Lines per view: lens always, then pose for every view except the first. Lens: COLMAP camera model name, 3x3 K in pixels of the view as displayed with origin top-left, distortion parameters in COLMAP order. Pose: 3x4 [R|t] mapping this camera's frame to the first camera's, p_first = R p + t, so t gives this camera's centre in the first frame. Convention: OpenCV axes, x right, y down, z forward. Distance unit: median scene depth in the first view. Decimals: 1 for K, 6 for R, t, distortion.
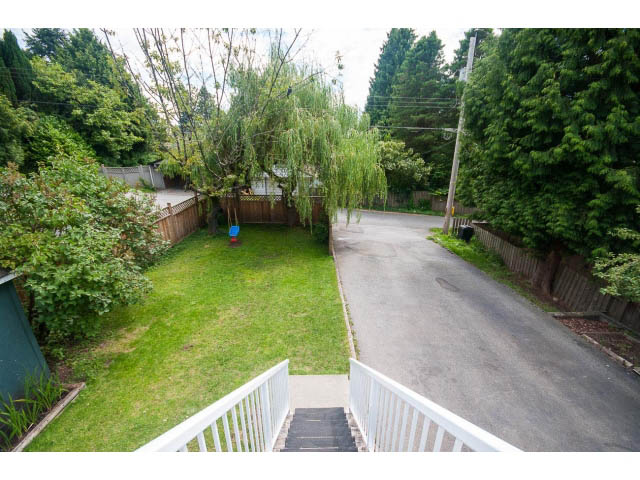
lens RADIAL K [[281.6, 0, 319.1], [0, 281.6, 243.3], [0, 0, 1]] dist [-0.005019, -0.000634]
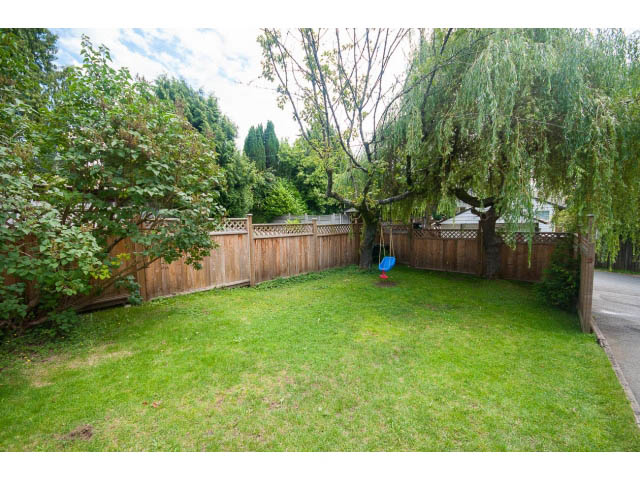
lens RADIAL K [[281.6, 0, 321.1], [0, 281.6, 243.7], [0, 0, 1]] dist [-0.005019, -0.000634]
pose [[0.775942, 0.040608, -0.629495, -0.003107], [-0.198548, 0.962927, -0.182621, 0.032938], [0.598742, 0.266689, 0.755238, 0.202968]]
